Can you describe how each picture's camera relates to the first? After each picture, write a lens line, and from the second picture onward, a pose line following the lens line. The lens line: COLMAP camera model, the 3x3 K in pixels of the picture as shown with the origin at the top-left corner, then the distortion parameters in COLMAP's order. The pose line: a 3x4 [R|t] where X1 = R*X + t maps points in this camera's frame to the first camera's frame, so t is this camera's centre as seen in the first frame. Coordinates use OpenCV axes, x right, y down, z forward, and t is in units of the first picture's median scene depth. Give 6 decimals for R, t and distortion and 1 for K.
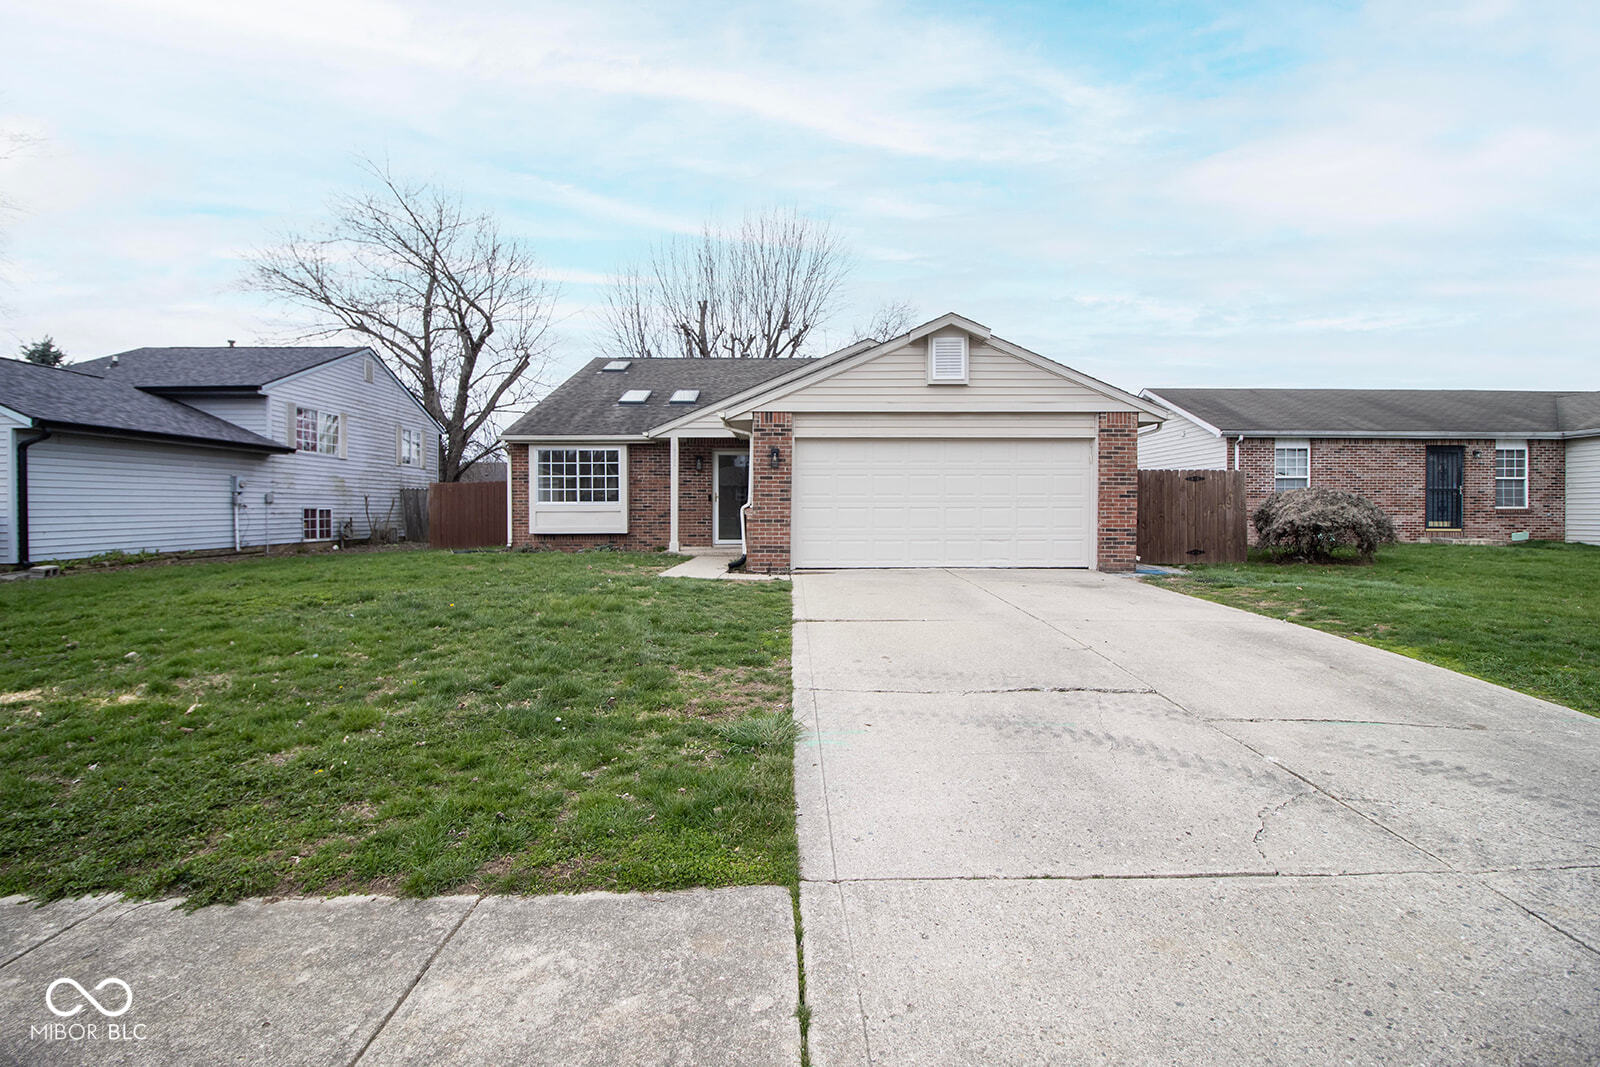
lens RADIAL K [[738.9, 0, 805.2], [0, 738.9, 514.2], [0, 0, 1]] dist [0.000277, -0.013757]
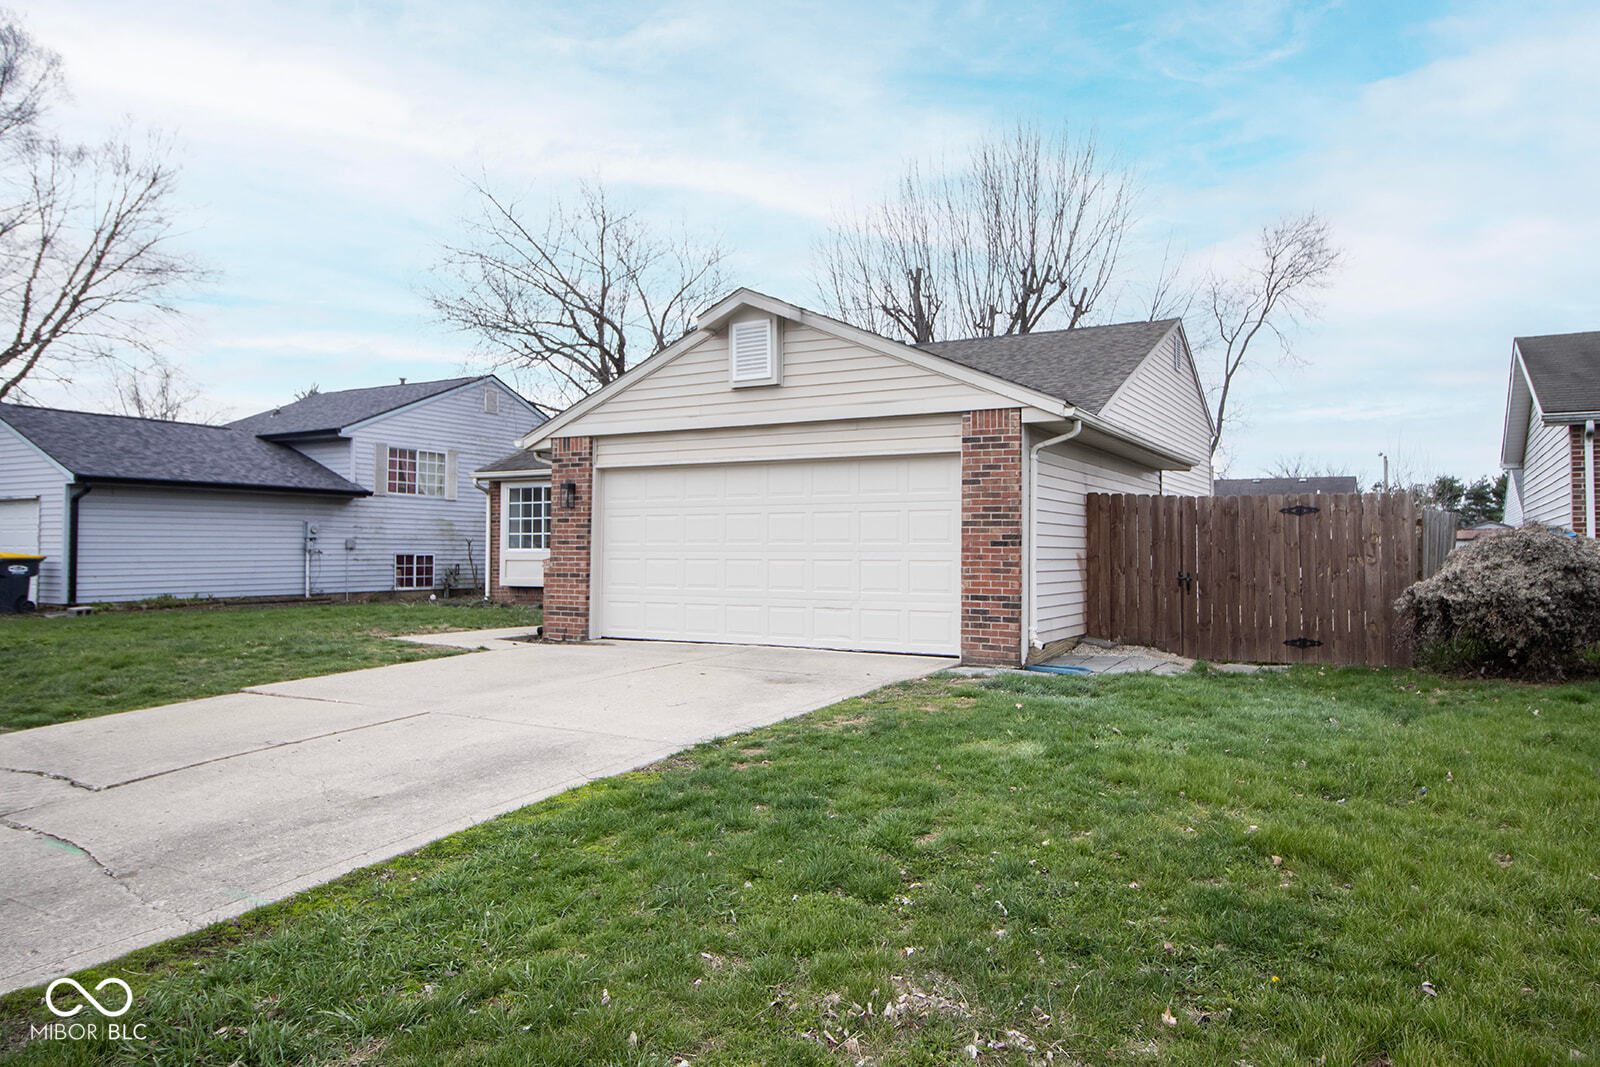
lens RADIAL K [[1065.2, 0, 811.1], [0, 1065.2, 513.6], [0, 0, 1]] dist [0.003878, 0.001316]
pose [[0.864191, -0.014783, -0.502946, 0.559315], [-0.007148, 0.999107, -0.041648, -0.008469], [0.503113, 0.039587, 0.863314, 0.111985]]
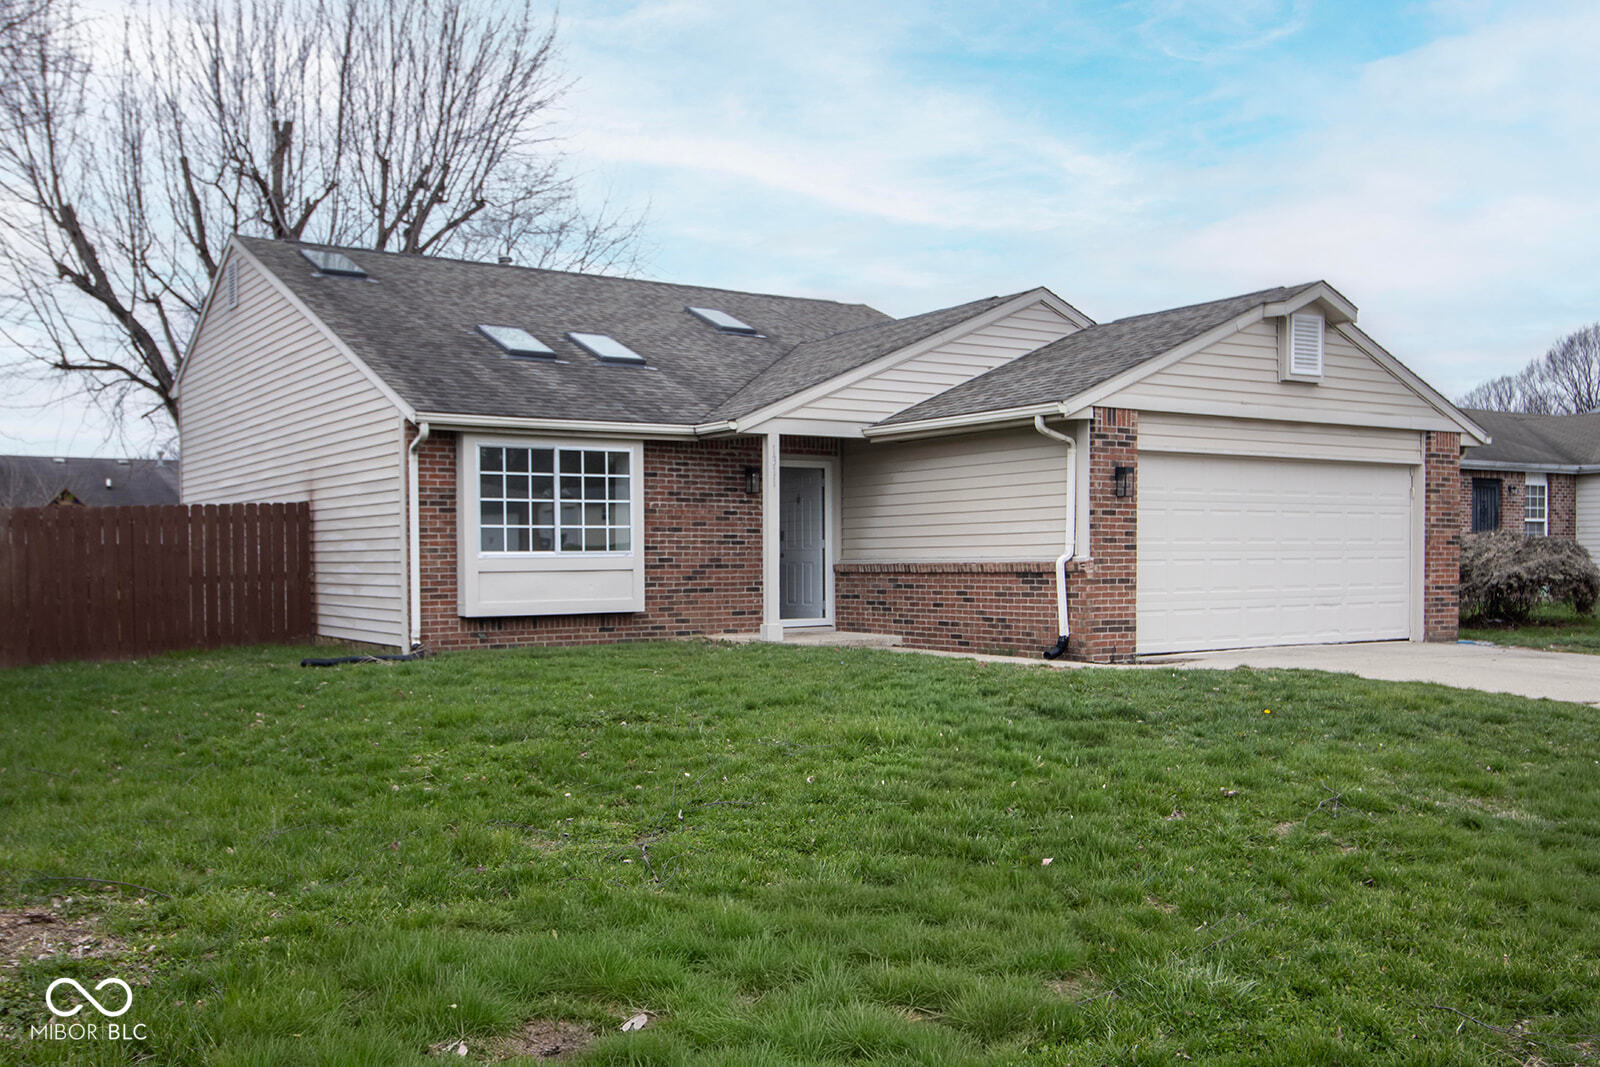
lens RADIAL K [[1442.2, 0, 798.2], [0, 1442.2, 600.3], [0, 0, 1]] dist [0.010332, -0.003675]
pose [[0.841460, -0.020524, 0.539929, -0.700453], [0.009755, 0.999692, 0.022798, -0.004206], [-0.540231, -0.013917, 0.841402, 0.082387]]
